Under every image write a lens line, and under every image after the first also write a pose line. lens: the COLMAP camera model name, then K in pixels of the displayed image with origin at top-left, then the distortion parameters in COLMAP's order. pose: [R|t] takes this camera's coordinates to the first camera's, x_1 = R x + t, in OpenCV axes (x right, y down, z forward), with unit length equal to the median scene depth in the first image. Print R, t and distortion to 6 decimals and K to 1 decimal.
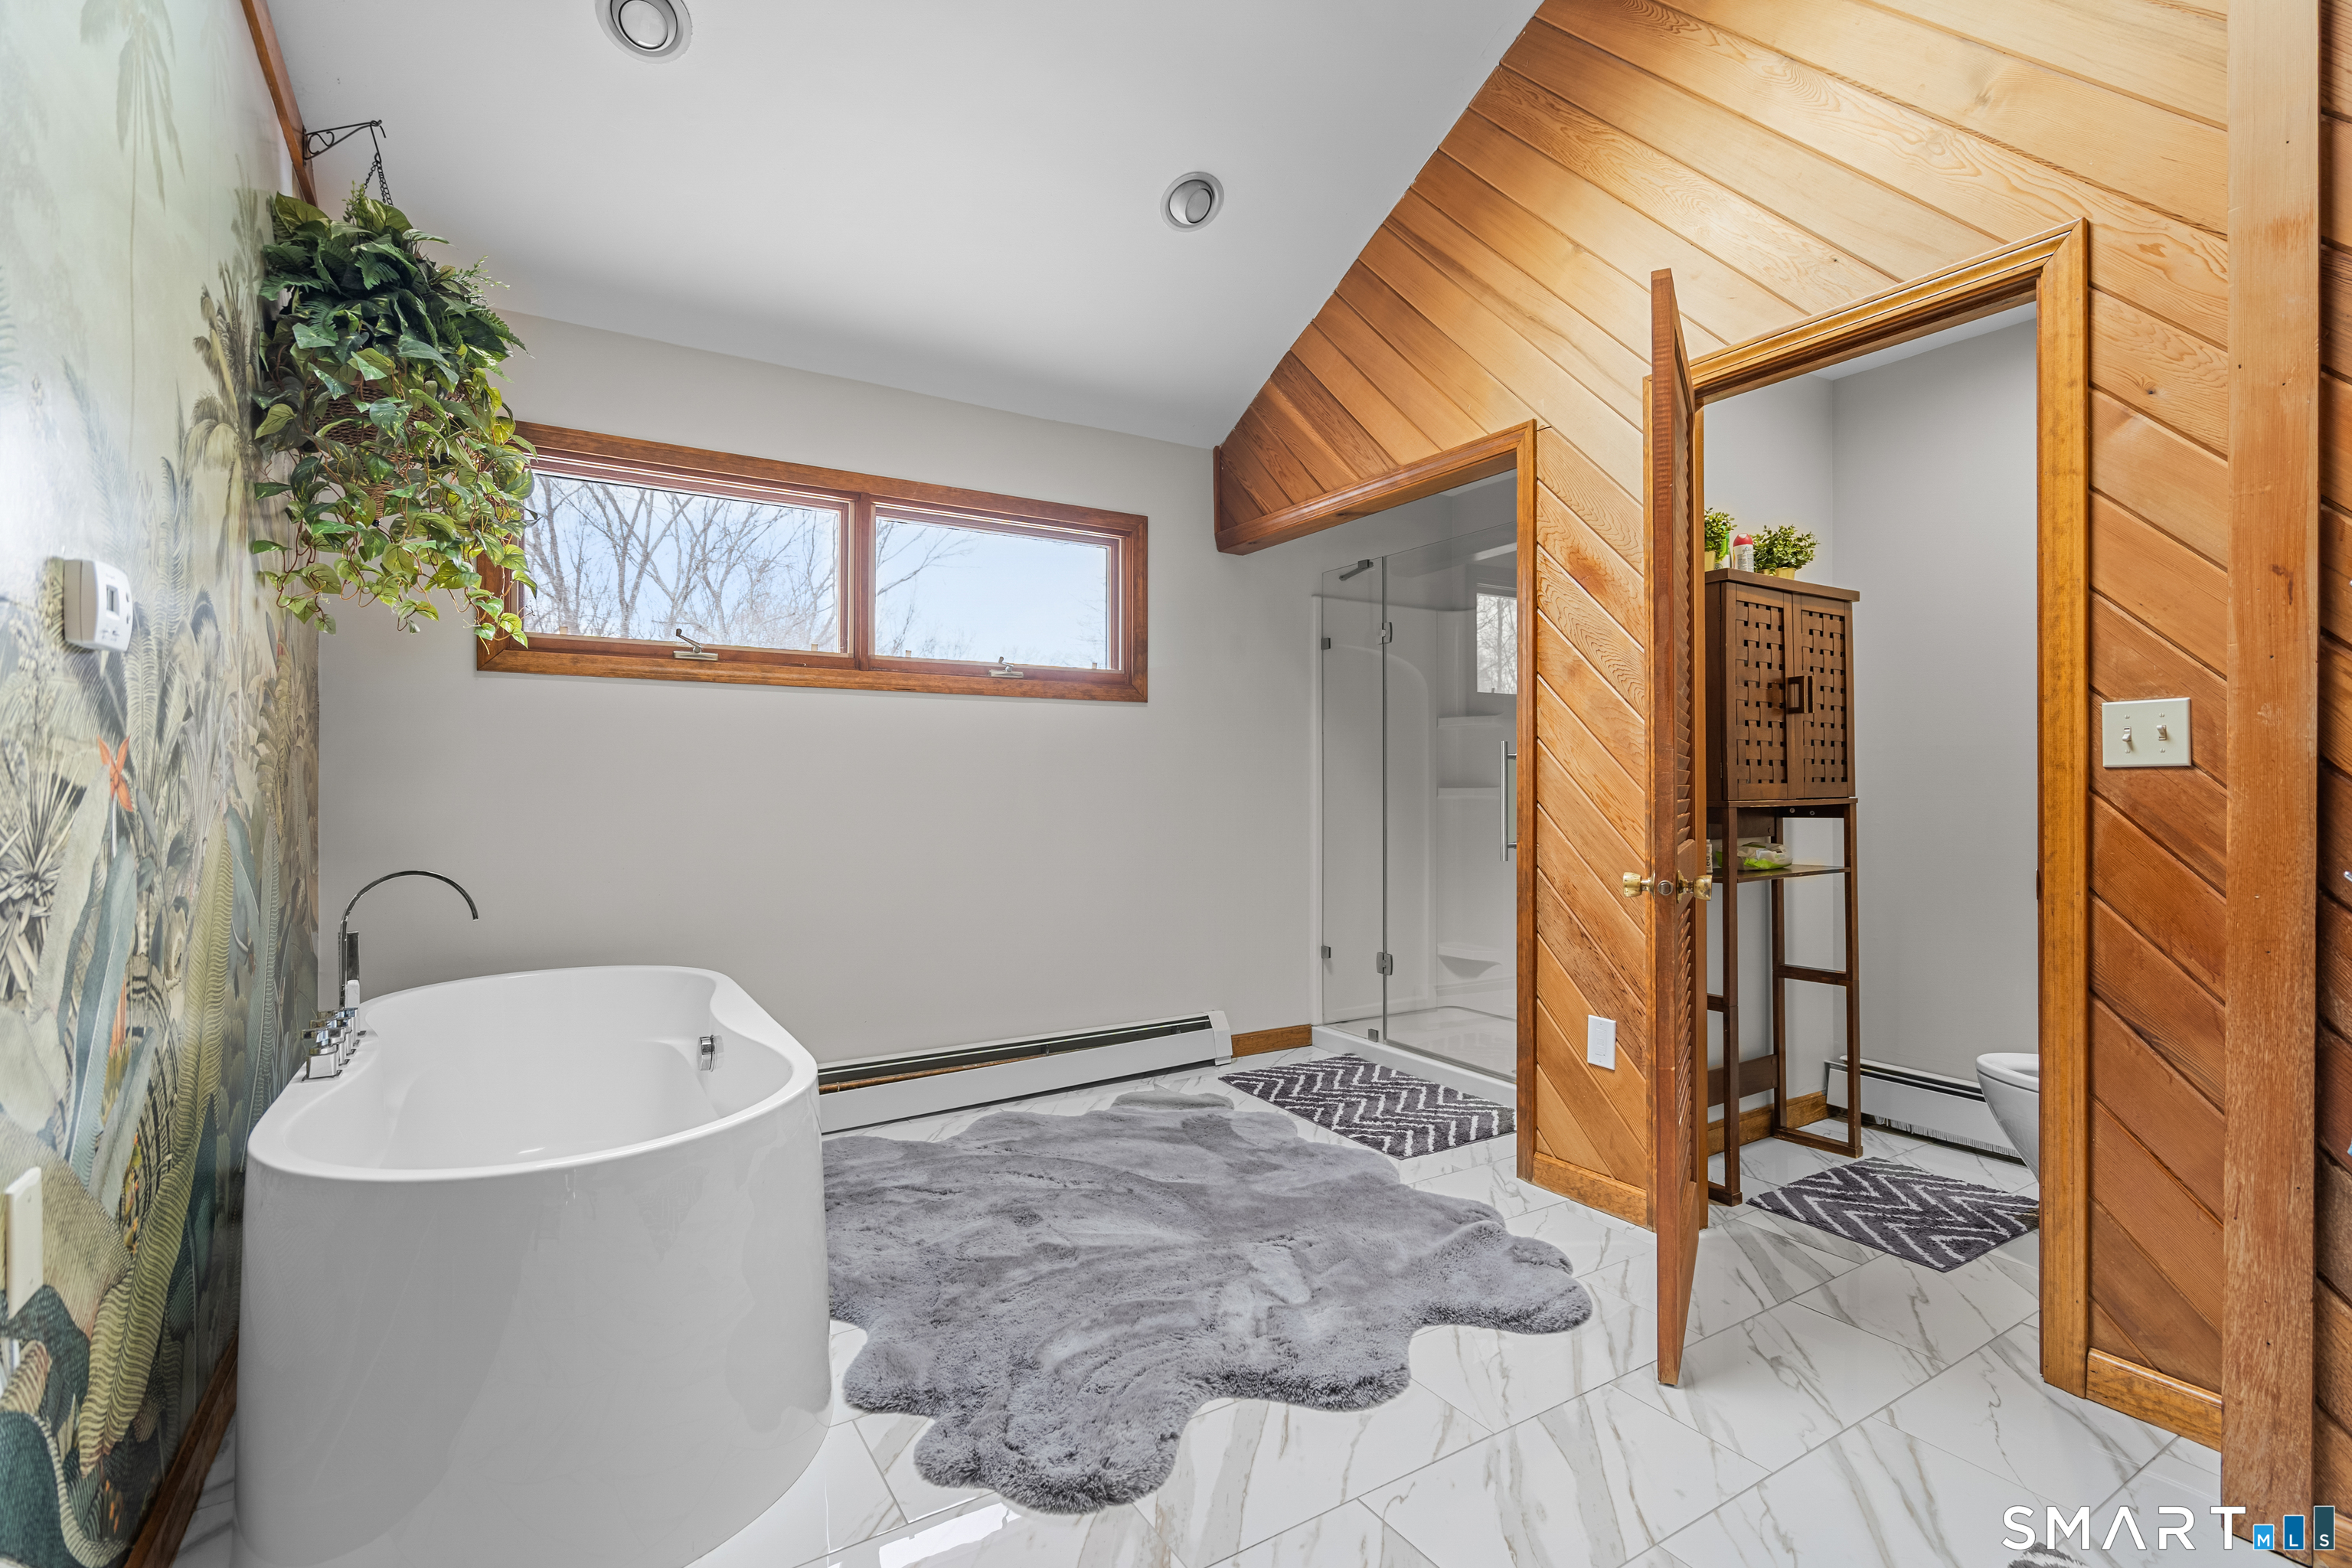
lens RADIAL K [[1061.1, 0, 1170.1], [0, 1061.1, 781.3], [0, 0, 1]] dist [-0.003102, 0.000914]
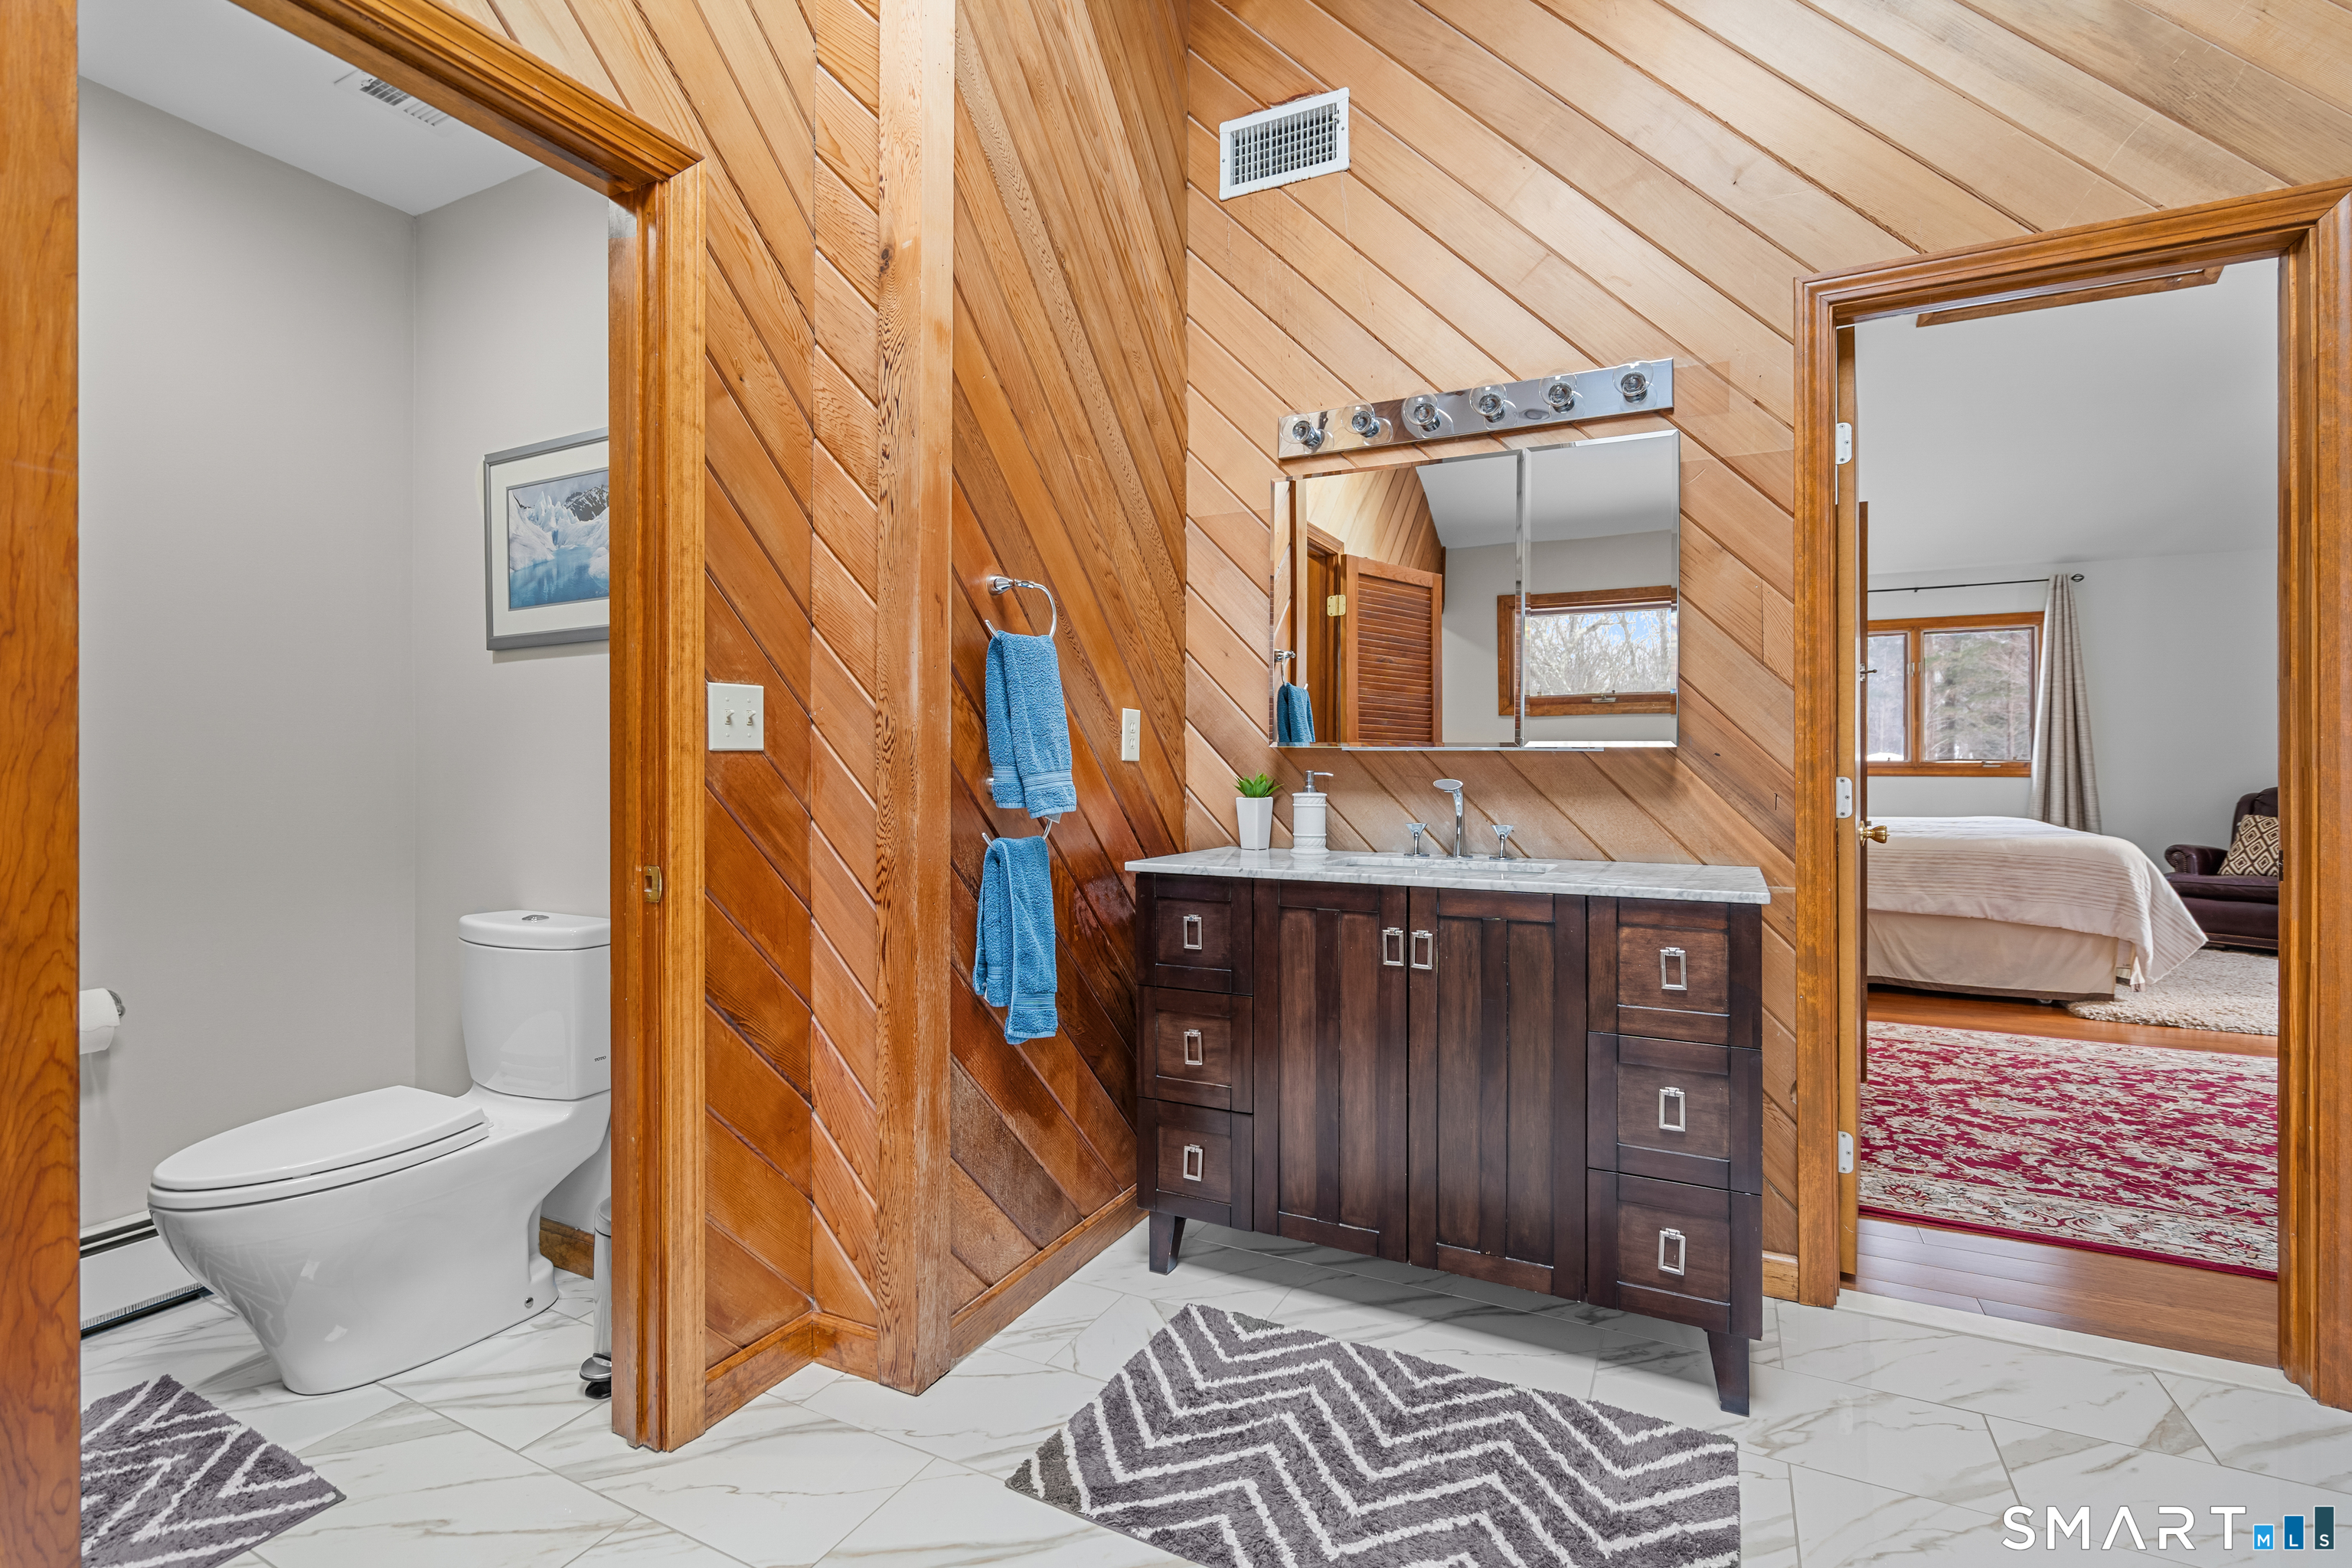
lens RADIAL K [[1061.1, 0, 1170.1], [0, 1061.1, 781.3], [0, 0, 1]] dist [-0.003102, 0.000914]
pose [[-0.519084, -0.010306, 0.854661, -0.141872], [0.000769, 0.999921, 0.012525, 0.002536], [-0.854723, 0.007159, -0.519036, 1.173476]]
